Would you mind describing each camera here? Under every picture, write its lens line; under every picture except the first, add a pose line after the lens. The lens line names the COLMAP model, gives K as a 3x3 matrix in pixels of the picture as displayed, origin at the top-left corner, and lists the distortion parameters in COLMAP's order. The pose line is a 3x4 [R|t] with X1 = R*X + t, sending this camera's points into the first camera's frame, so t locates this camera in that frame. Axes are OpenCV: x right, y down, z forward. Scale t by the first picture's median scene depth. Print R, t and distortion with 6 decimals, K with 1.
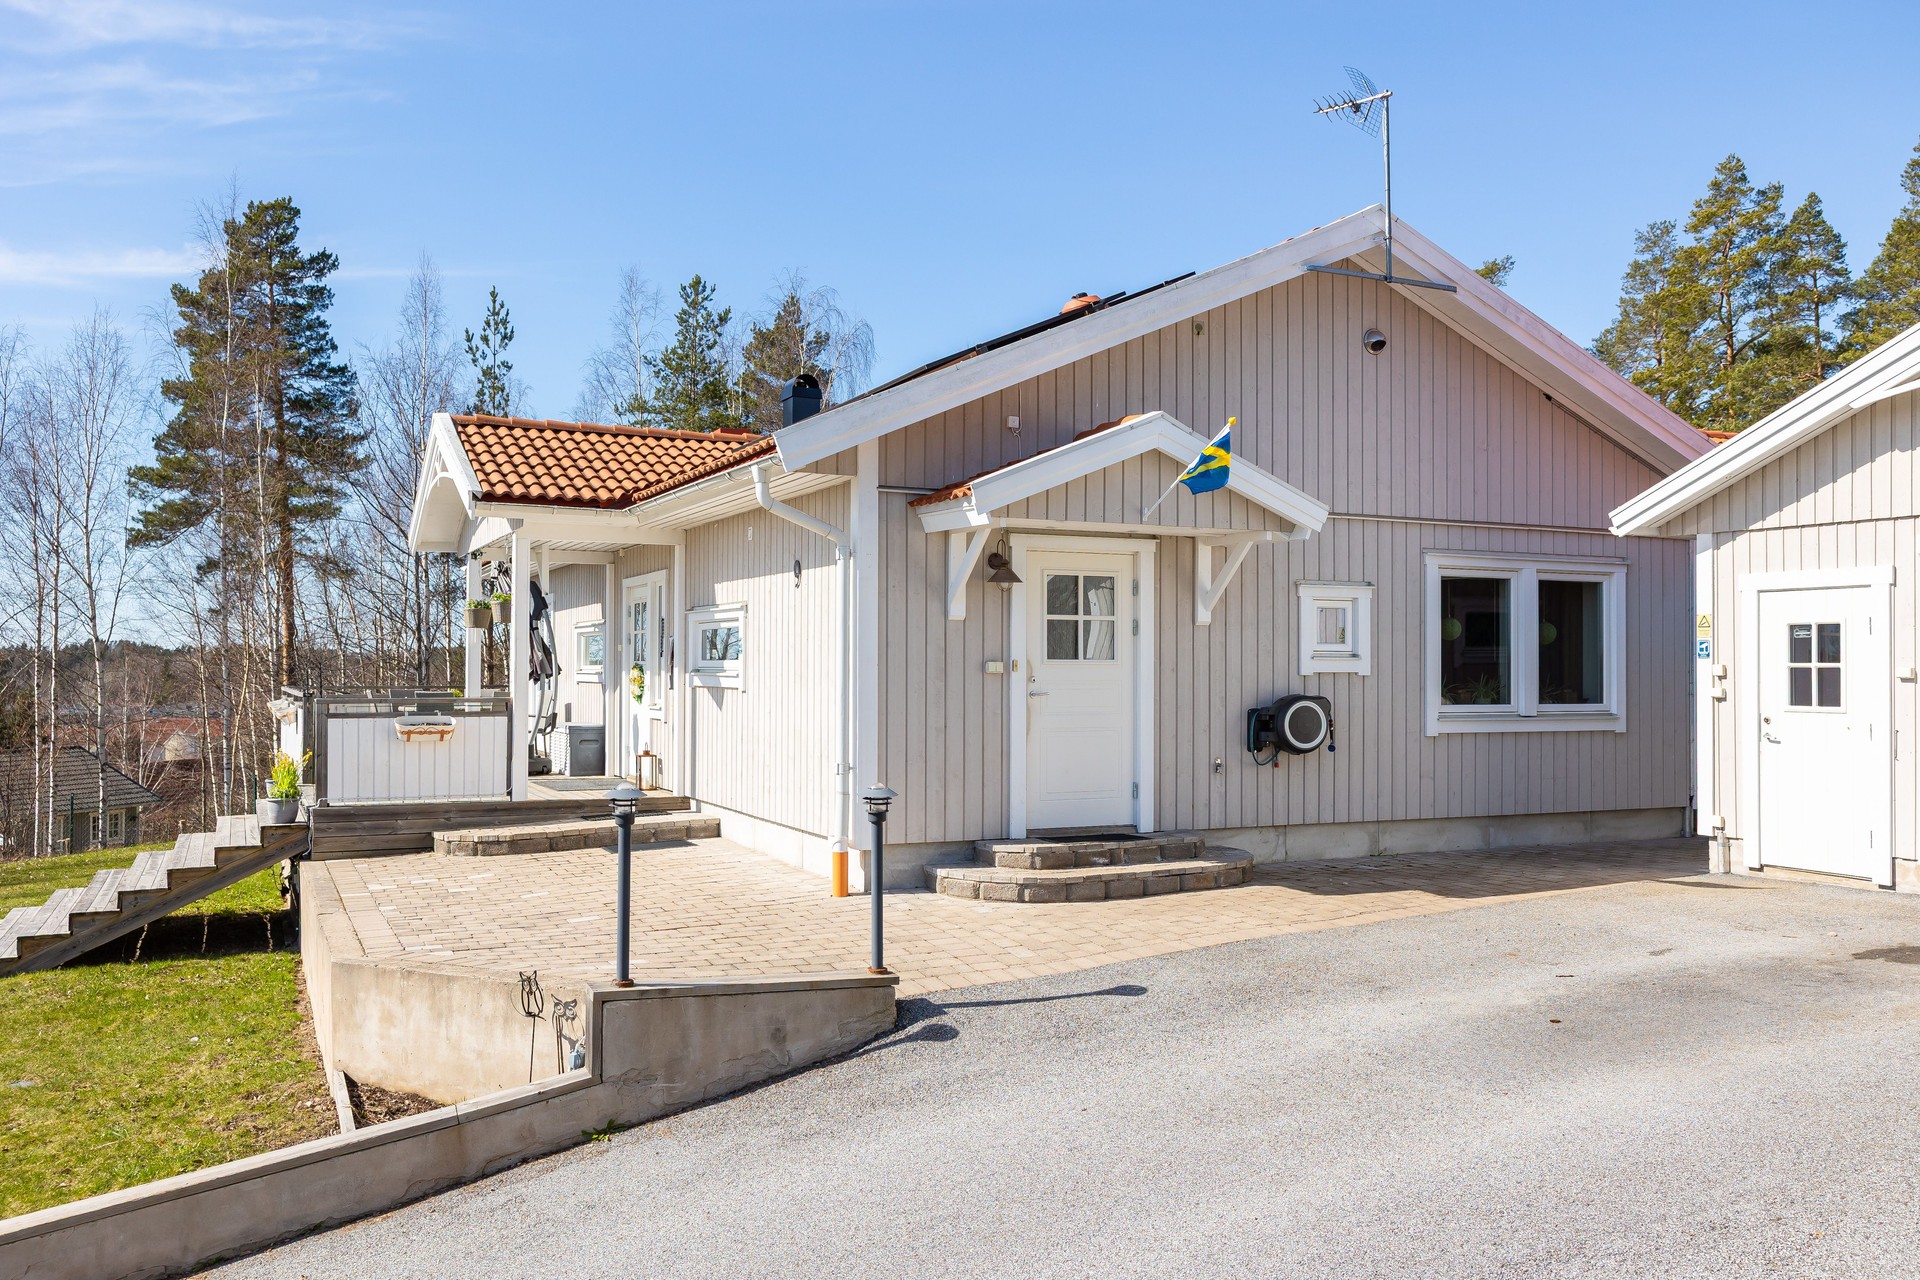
lens RADIAL K [[1536.5, 0, 960.0], [0, 1536.5, 640.0], [0, 0, 1]] dist [0.011845, 0.012281]
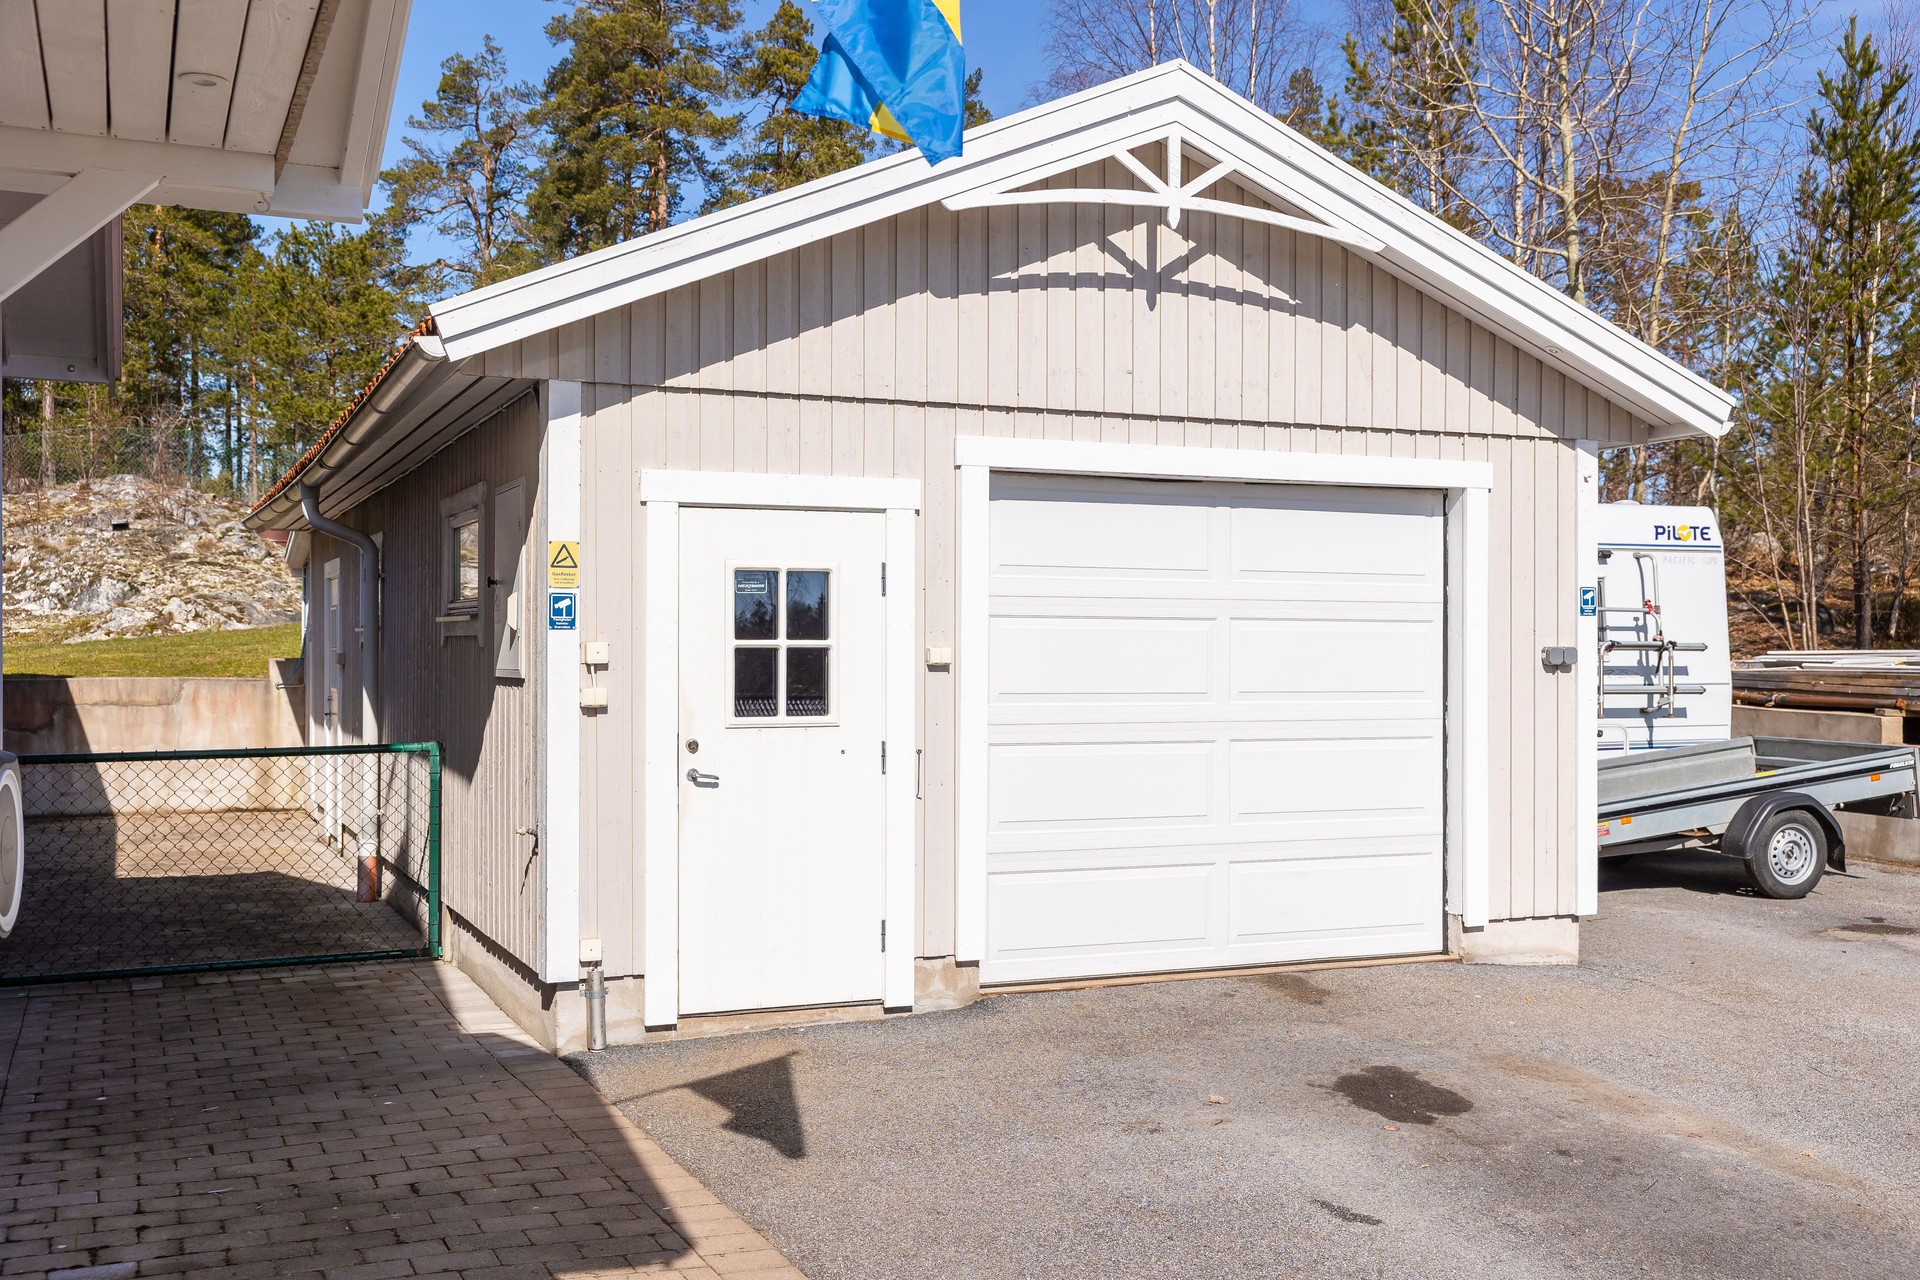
lens RADIAL K [[1932.3, 0, 960.0], [0, 1932.3, 640.0], [0, 0, 1]] dist [-0.001385, -0.000586]
pose [[0.027624, 0.002073, 0.999616, -0.150746], [-0.016658, 0.999860, -0.001613, 0.015199], [-0.999480, -0.016608, 0.027655, 0.915378]]
